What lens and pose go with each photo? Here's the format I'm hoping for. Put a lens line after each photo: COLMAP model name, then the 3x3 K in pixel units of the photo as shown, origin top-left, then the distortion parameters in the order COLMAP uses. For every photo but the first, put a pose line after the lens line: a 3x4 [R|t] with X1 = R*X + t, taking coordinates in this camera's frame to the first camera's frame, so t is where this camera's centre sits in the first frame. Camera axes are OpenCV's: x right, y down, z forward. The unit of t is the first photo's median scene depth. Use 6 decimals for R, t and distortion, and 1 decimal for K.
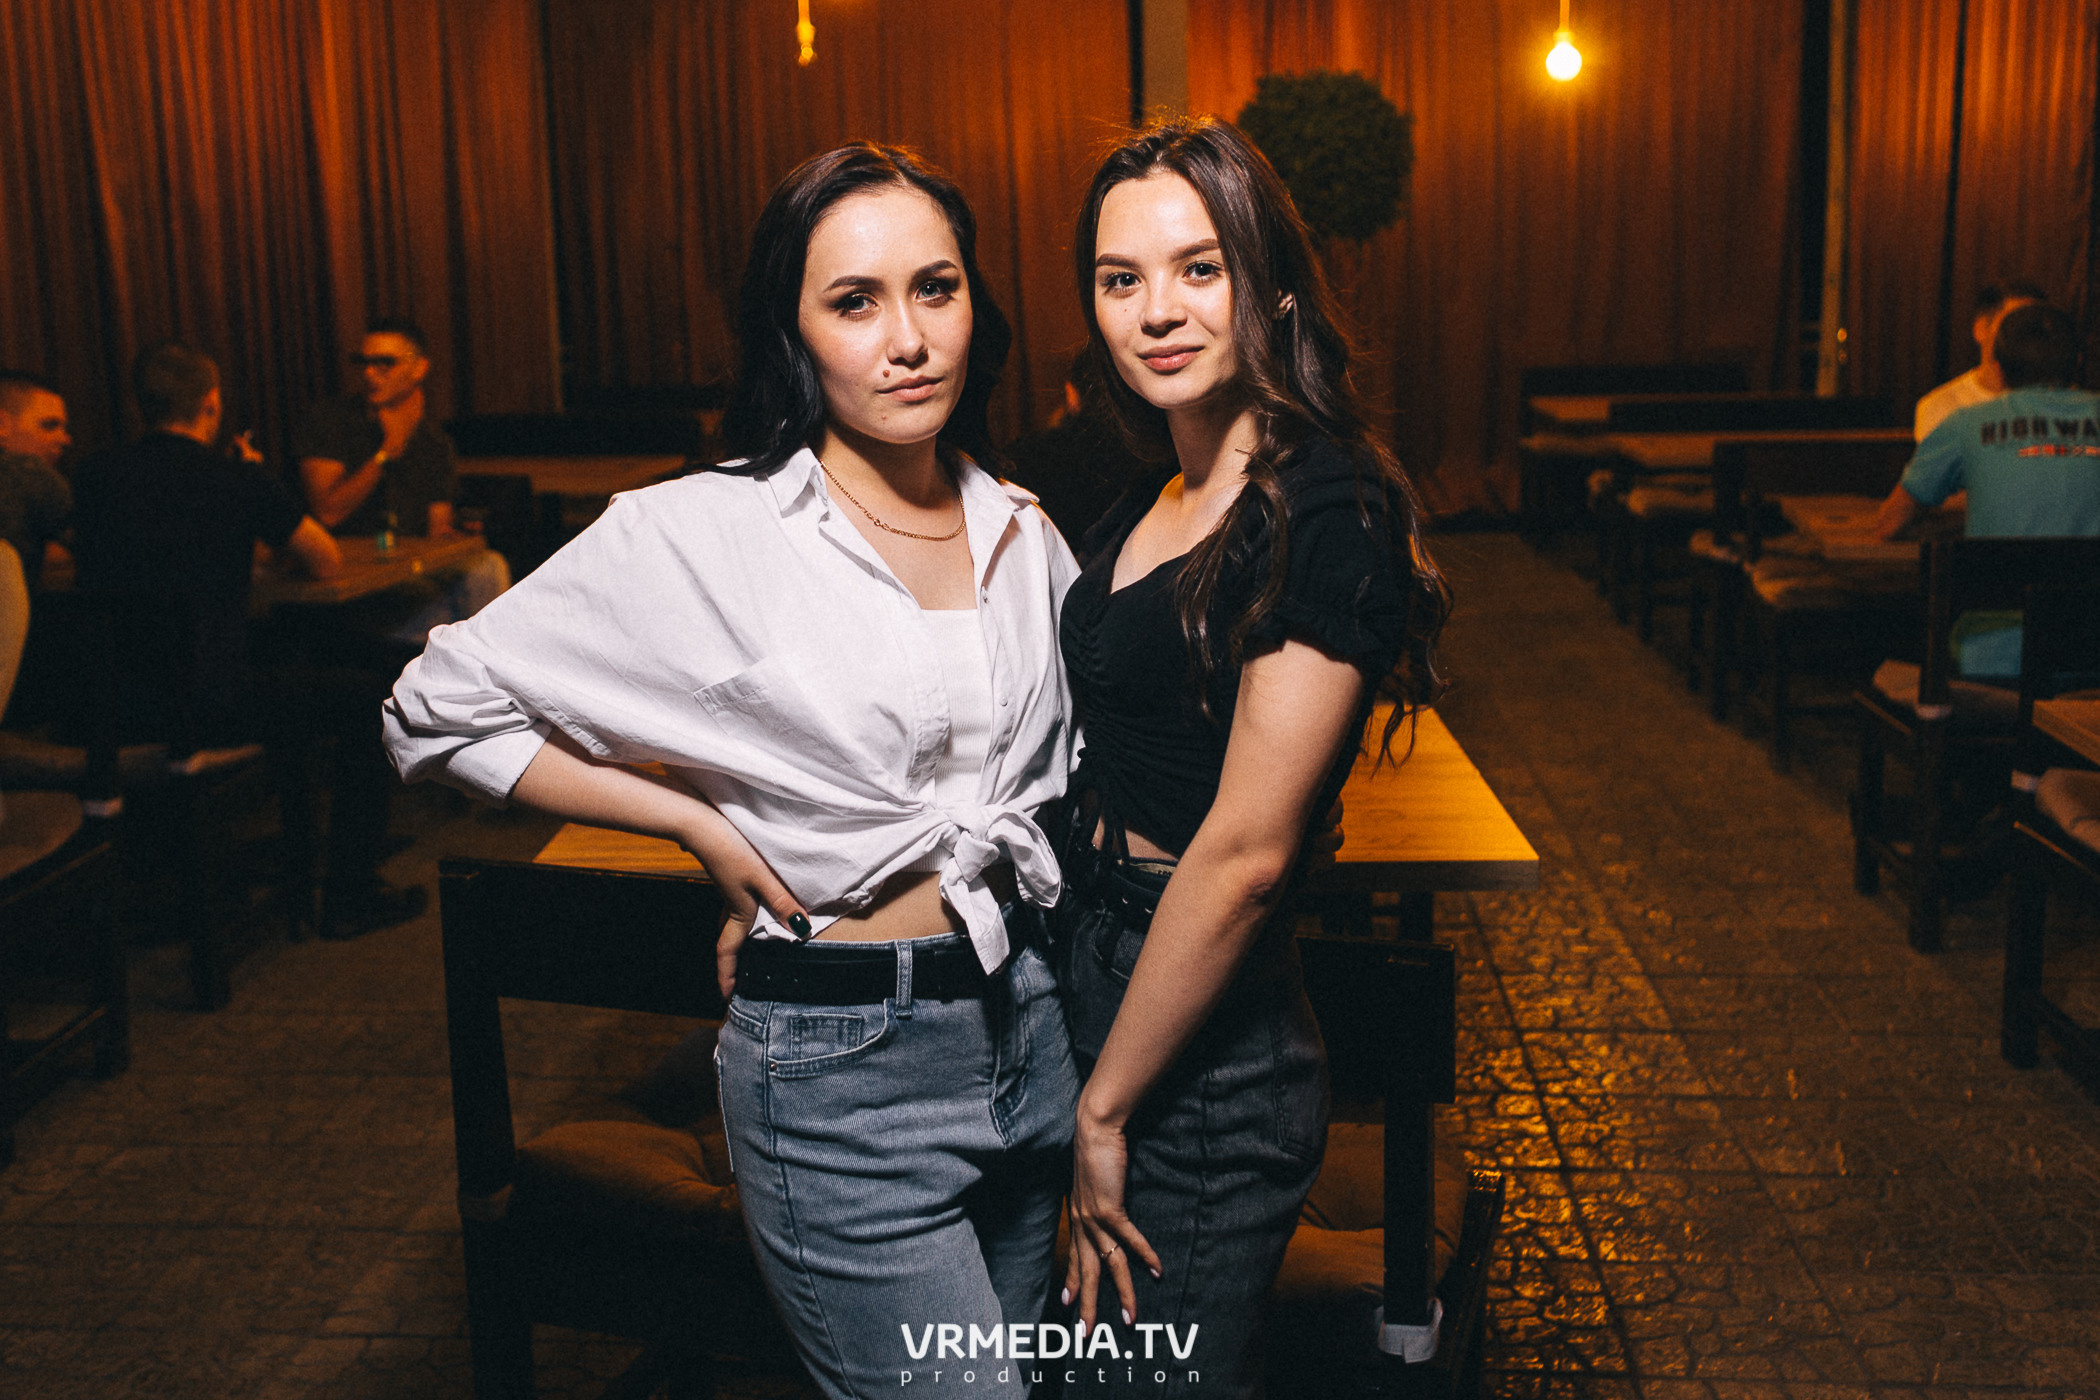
lens RADIAL K [[1648.2, 0, 1050.0], [0, 1648.2, 700.0], [0, 0, 1]] dist [-0.005459, -0.003222]
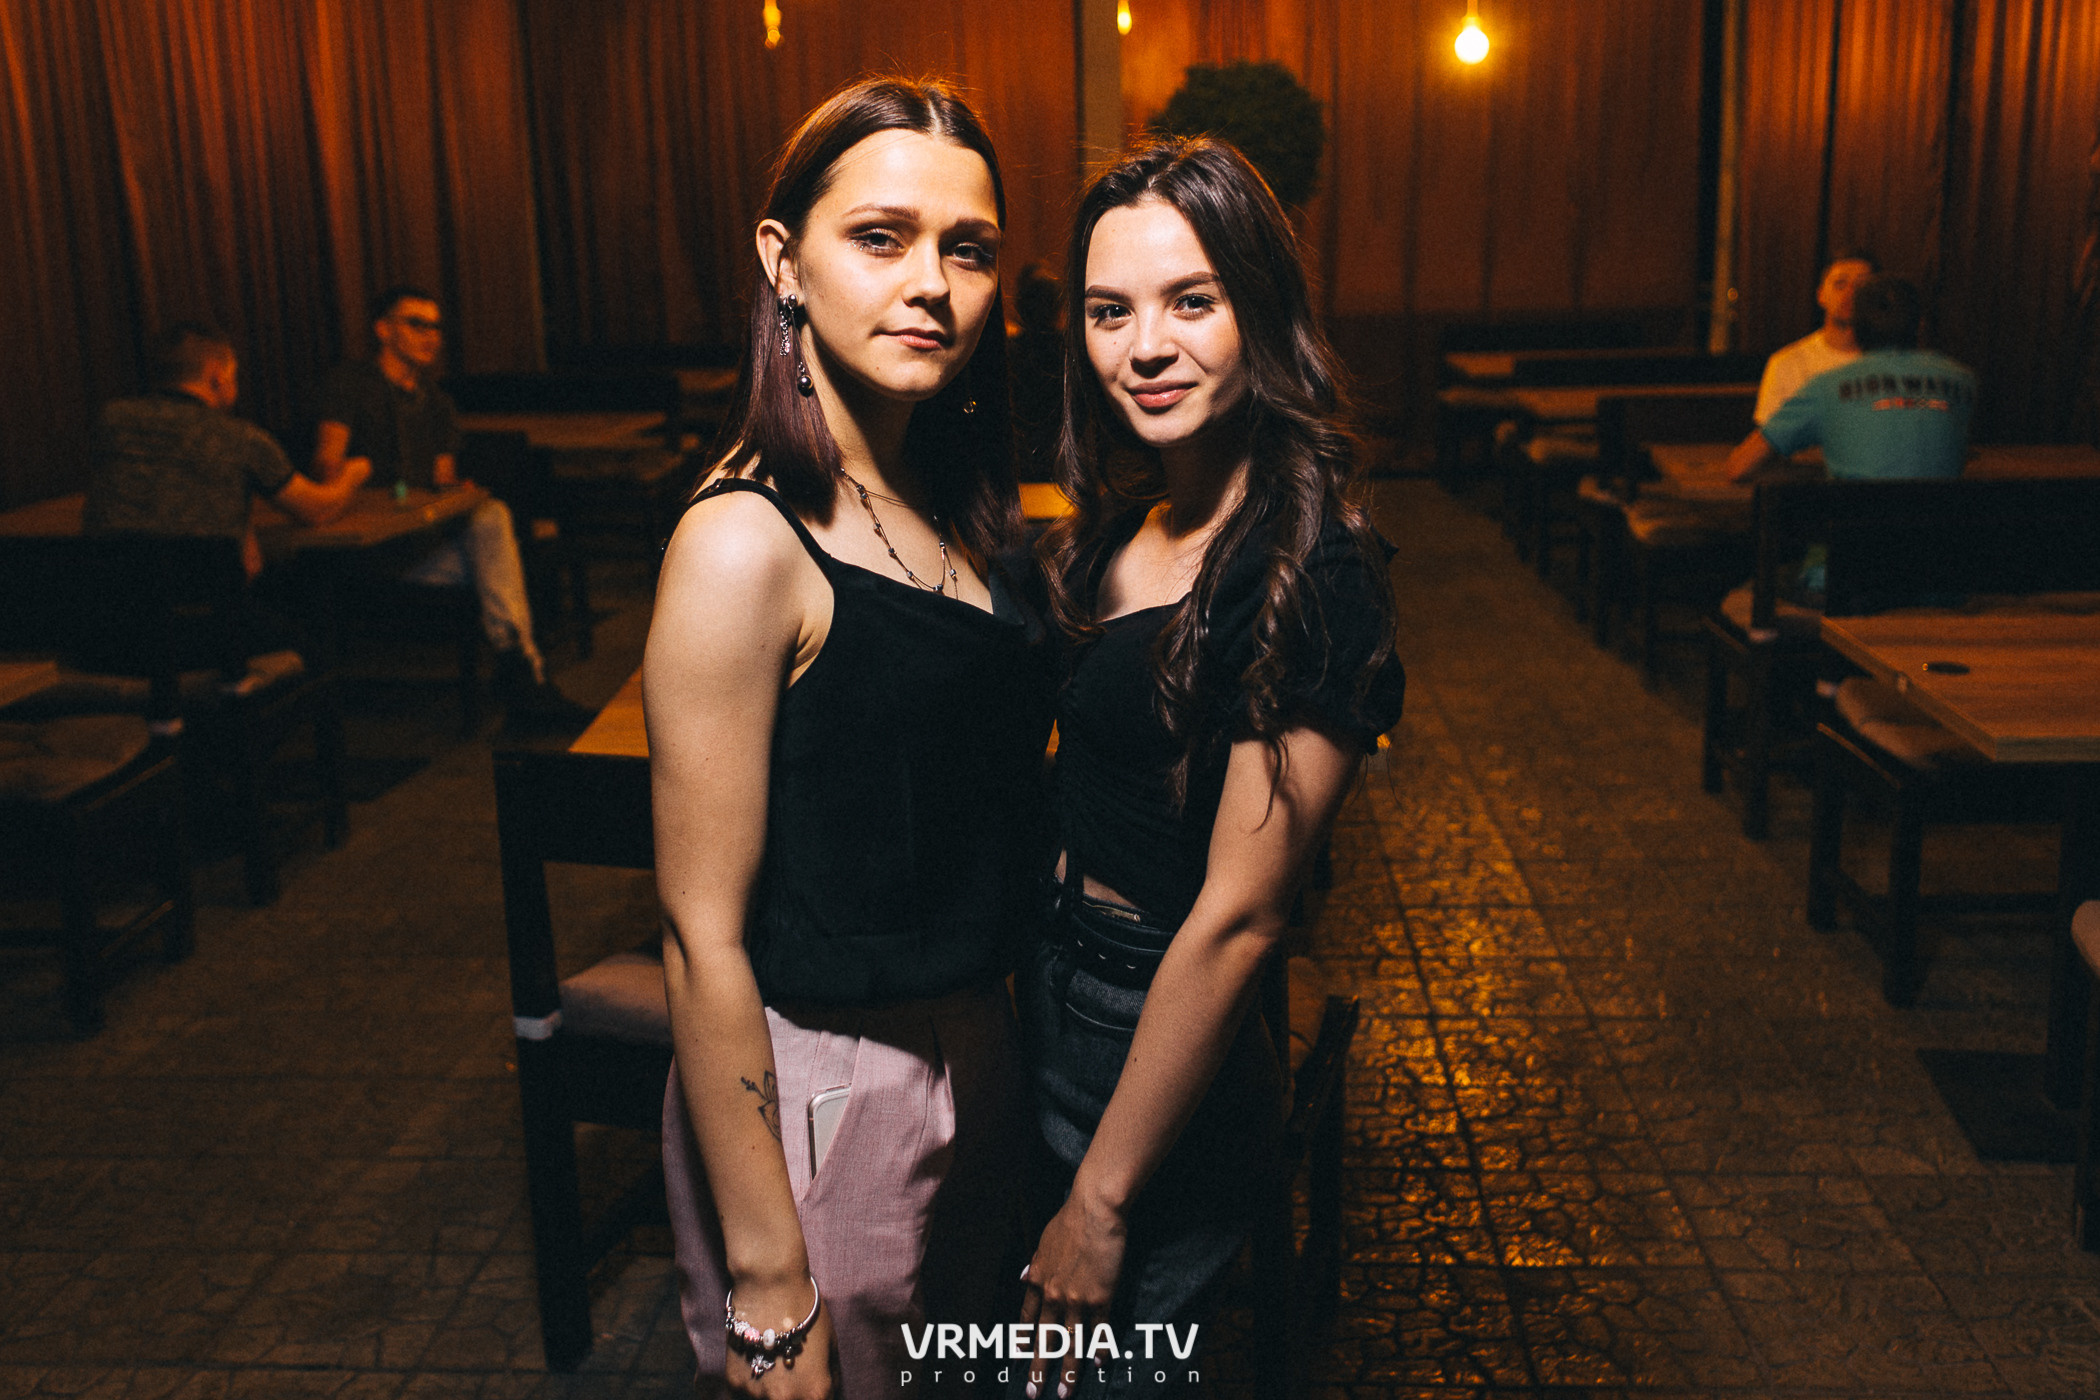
lens RADIAL K [[1742.4, 0, 1050.0], [0, 1742.4, 700.0], [0, 0, 1]] dist [0.003640, 0.001077]
pose [[0.999860, -0.007276, 0.015072, 0.017989], [0.006936, 0.999723, 0.022488, 0.024078], [-0.015232, -0.022380, 0.999633, -0.218957]]
